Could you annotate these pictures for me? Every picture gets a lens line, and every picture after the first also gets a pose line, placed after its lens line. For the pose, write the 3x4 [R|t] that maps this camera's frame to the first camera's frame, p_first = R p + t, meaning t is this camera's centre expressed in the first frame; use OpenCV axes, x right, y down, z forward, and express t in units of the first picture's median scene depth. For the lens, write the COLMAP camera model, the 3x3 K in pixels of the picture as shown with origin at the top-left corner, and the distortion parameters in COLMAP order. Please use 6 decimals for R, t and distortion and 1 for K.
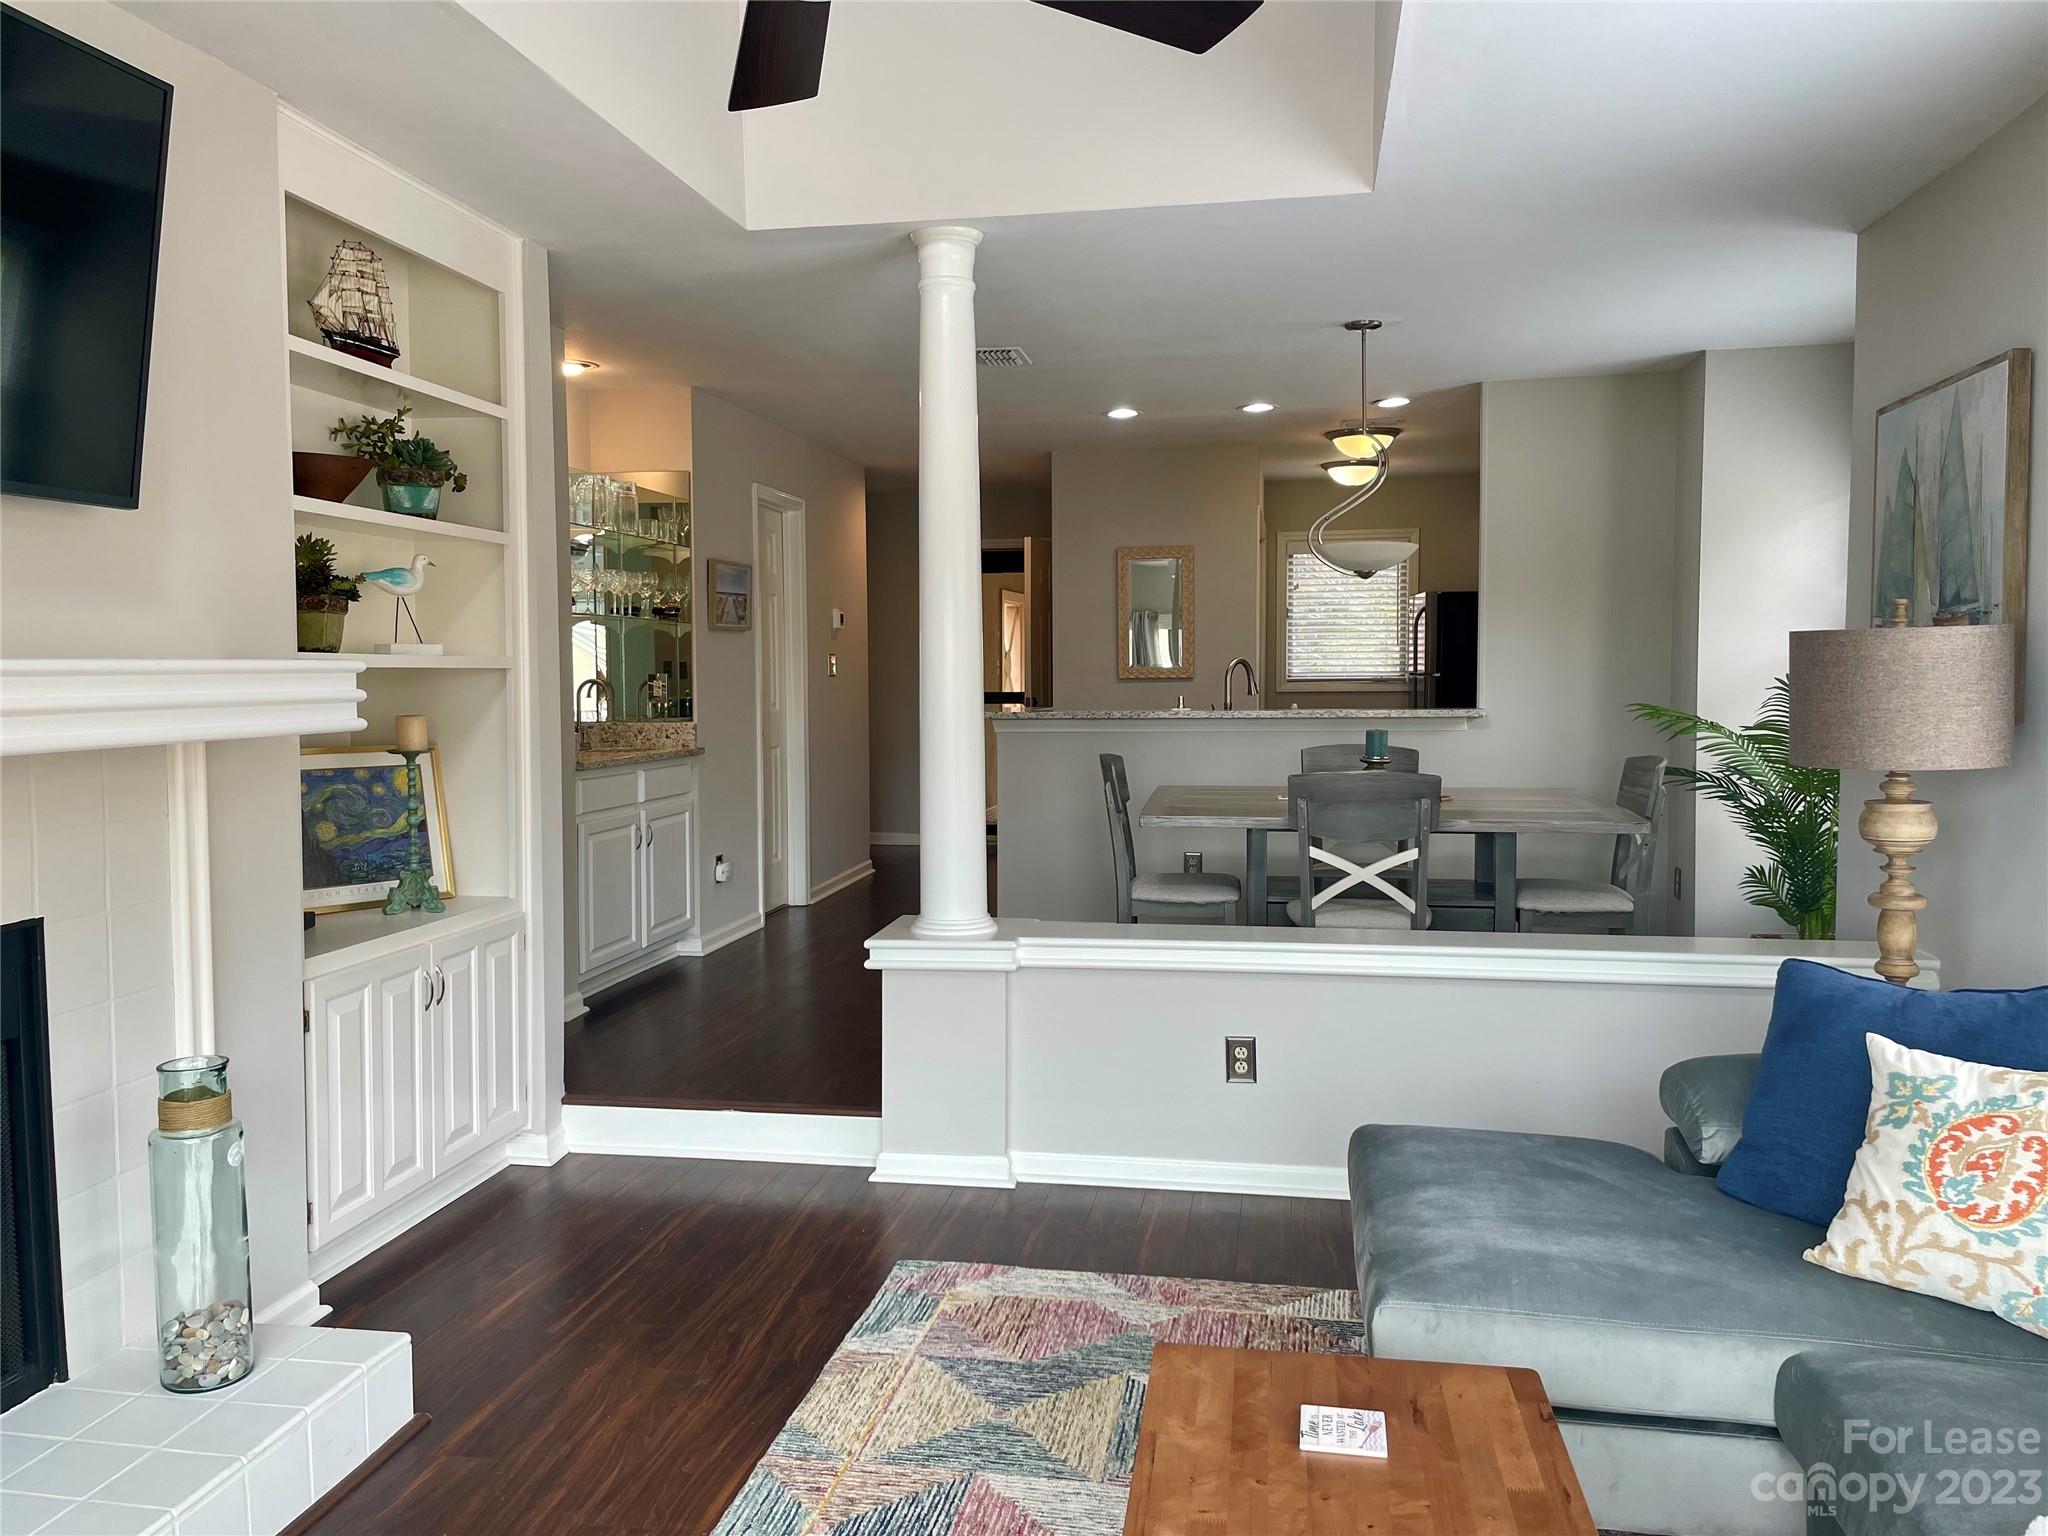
lens RADIAL K [[1544.7, 0, 1020.8], [0, 1544.7, 758.2], [0, 0, 1]] dist [0.094631, -0.127845]
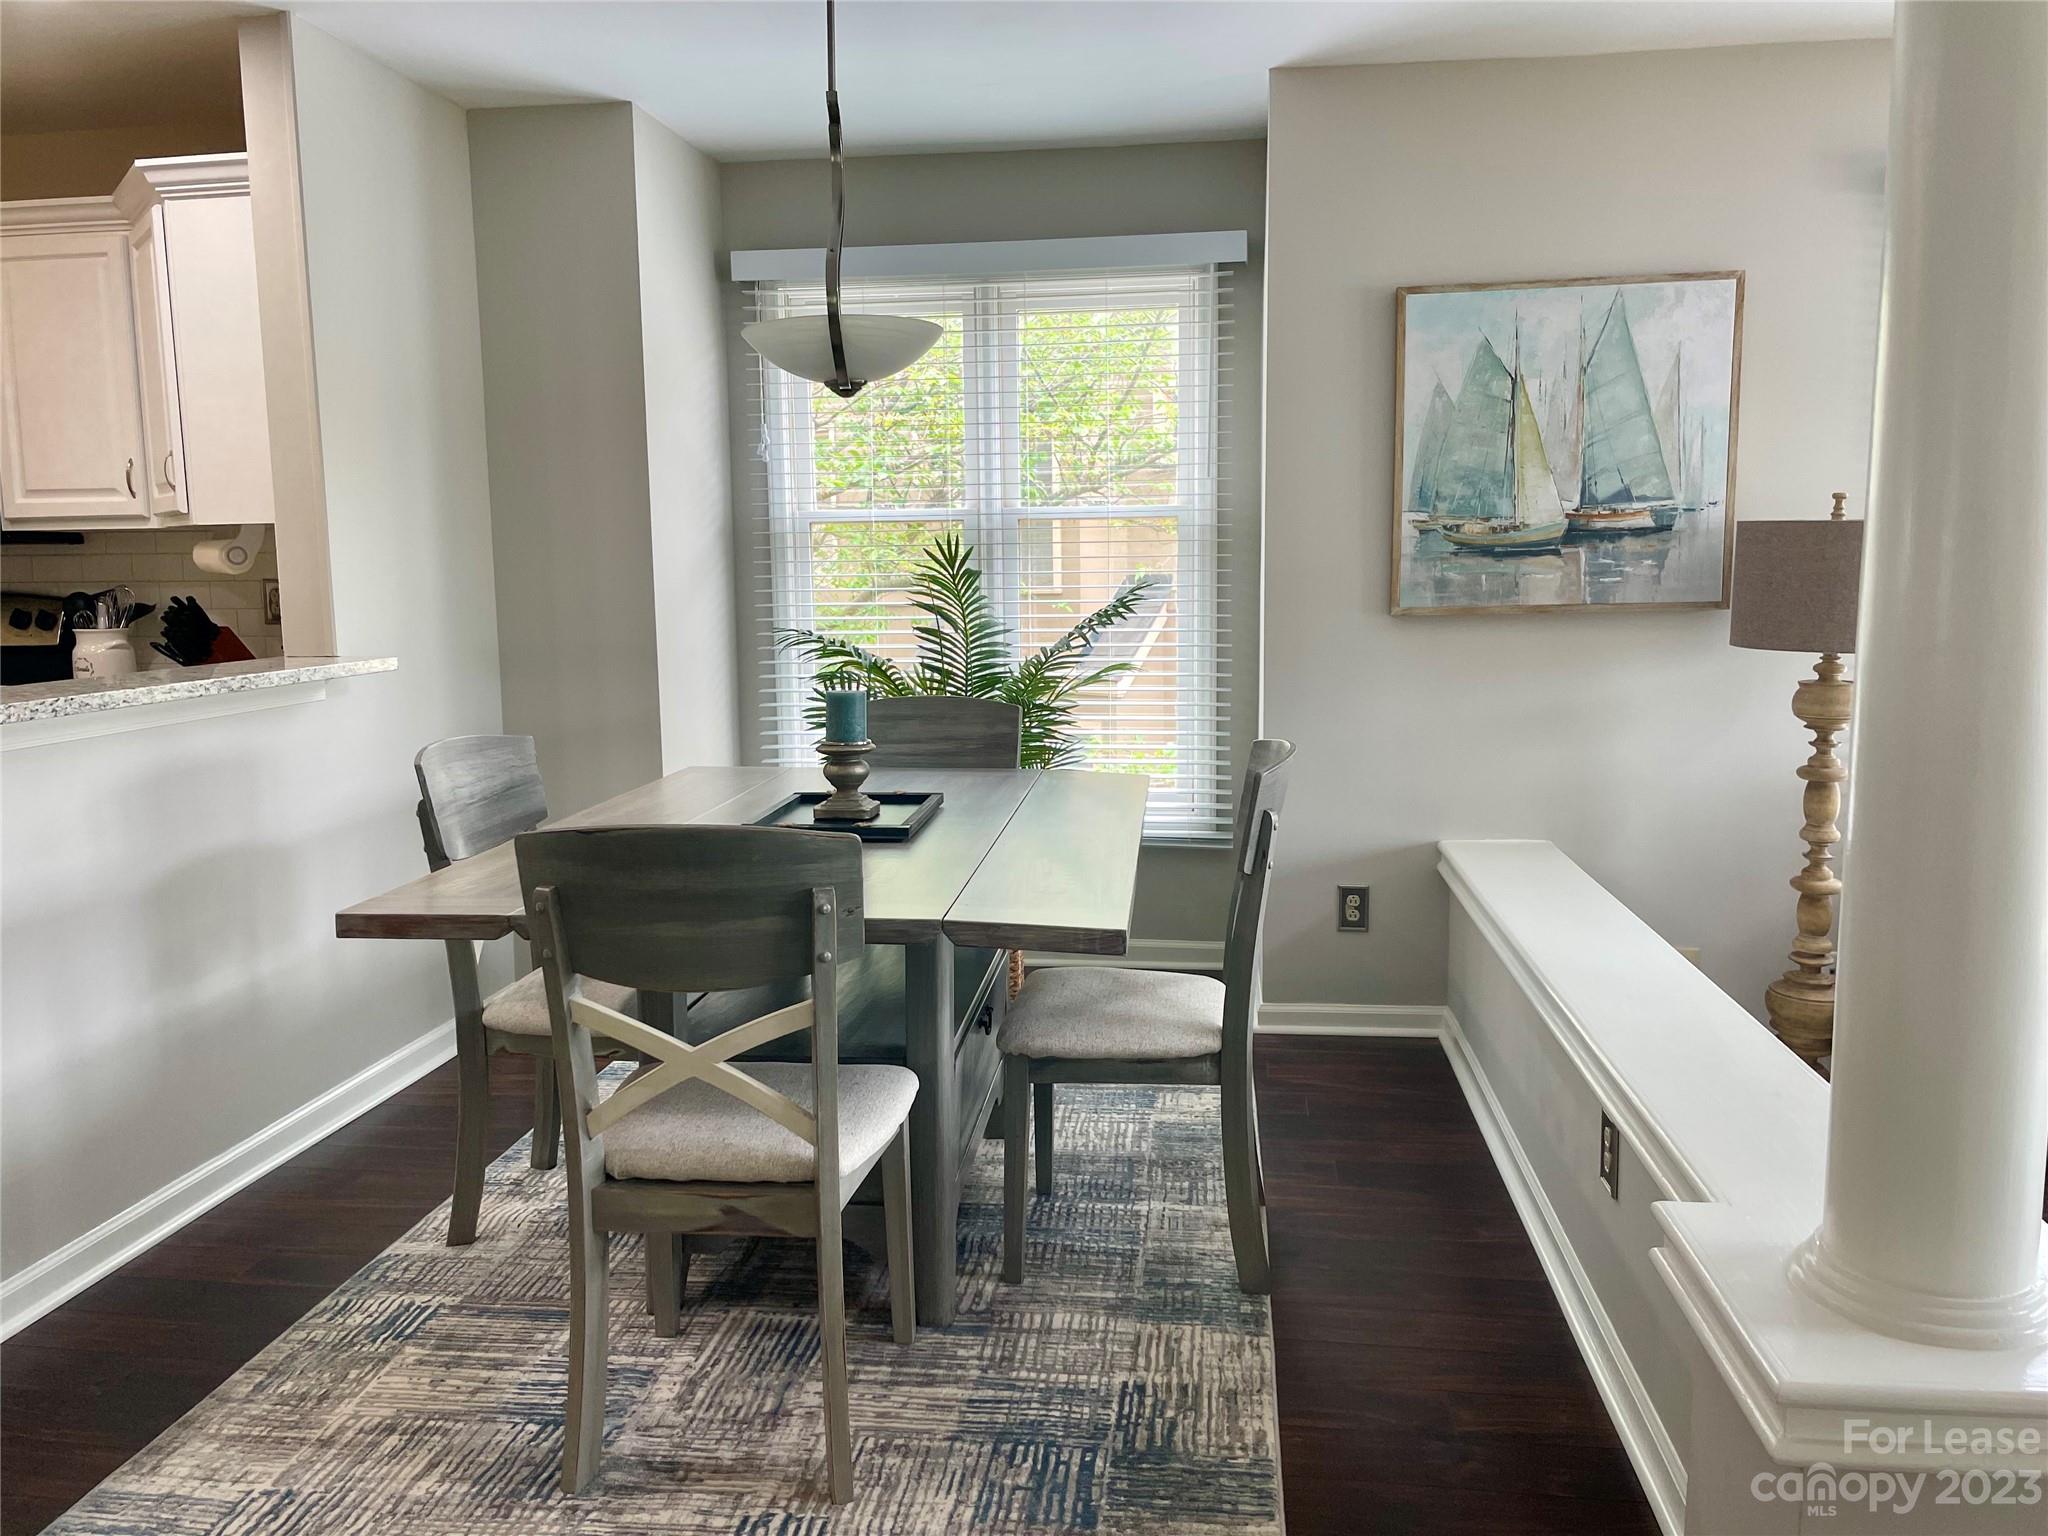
lens RADIAL K [[1544.7, 0, 1020.8], [0, 1544.7, 758.2], [0, 0, 1]] dist [0.094631, -0.127845]
pose [[-0.047192, -0.119209, 0.991747, -0.415760], [0.072323, 0.989840, 0.122422, -0.077812], [-0.996264, 0.077504, -0.038091, 1.337133]]
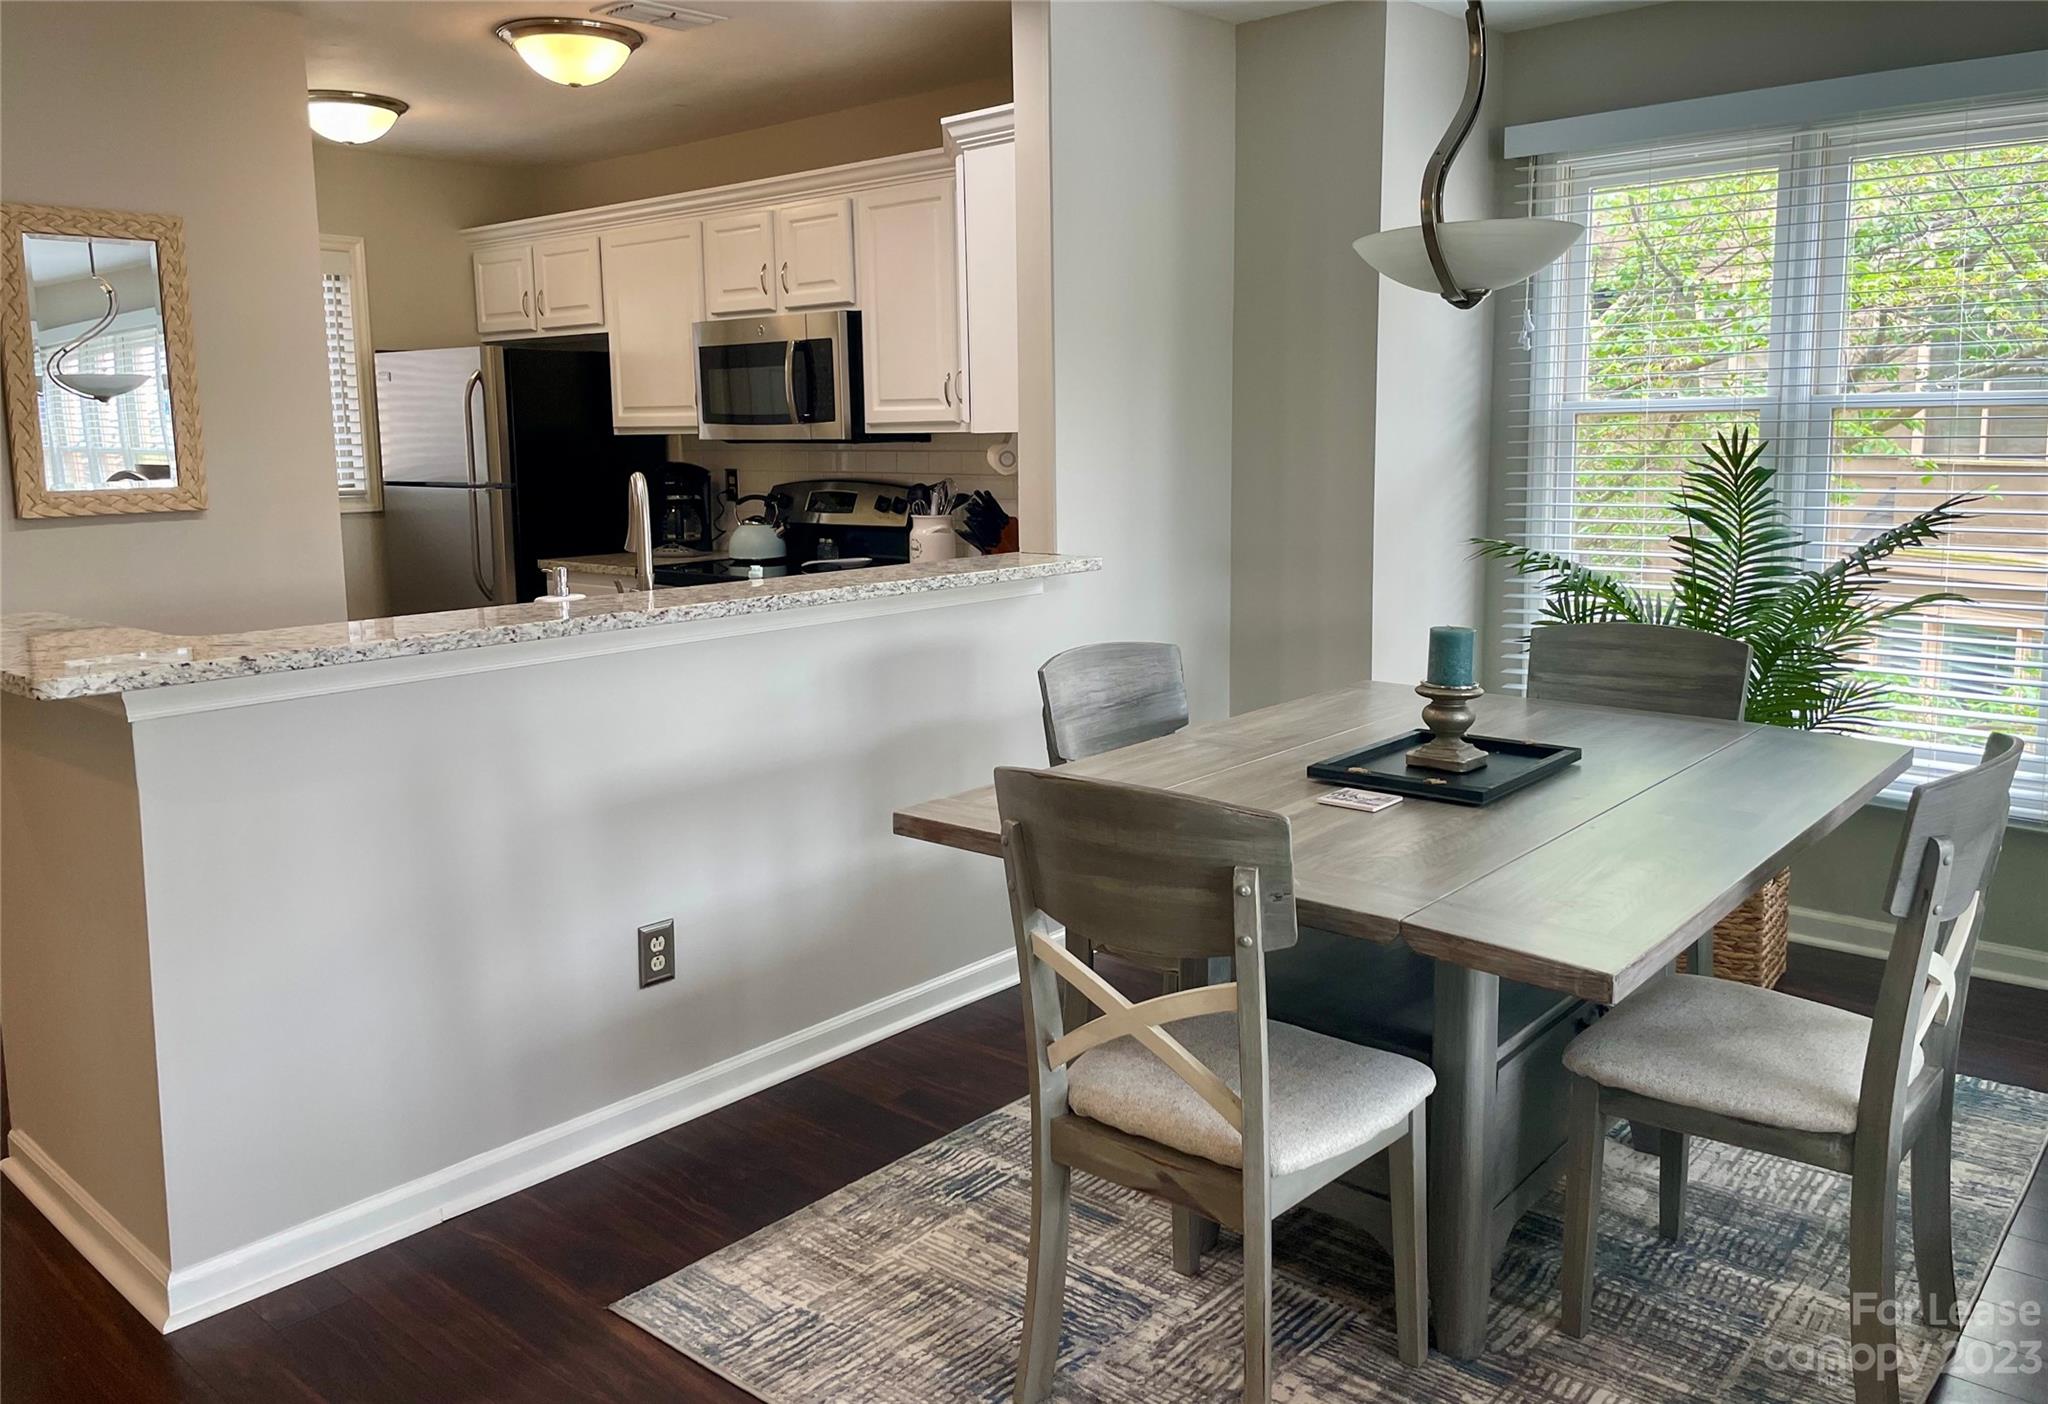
lens RADIAL K [[1542.0, 0, 1019.6], [0, 1542.0, 629.2], [0, 0, 1]] dist [0.092916, -0.128310]
pose [[0.519546, -0.110243, 0.847301, -0.344508], [0.060698, 0.993898, 0.092098, -0.098218], [-0.852284, 0.003580, 0.523067, 1.198930]]
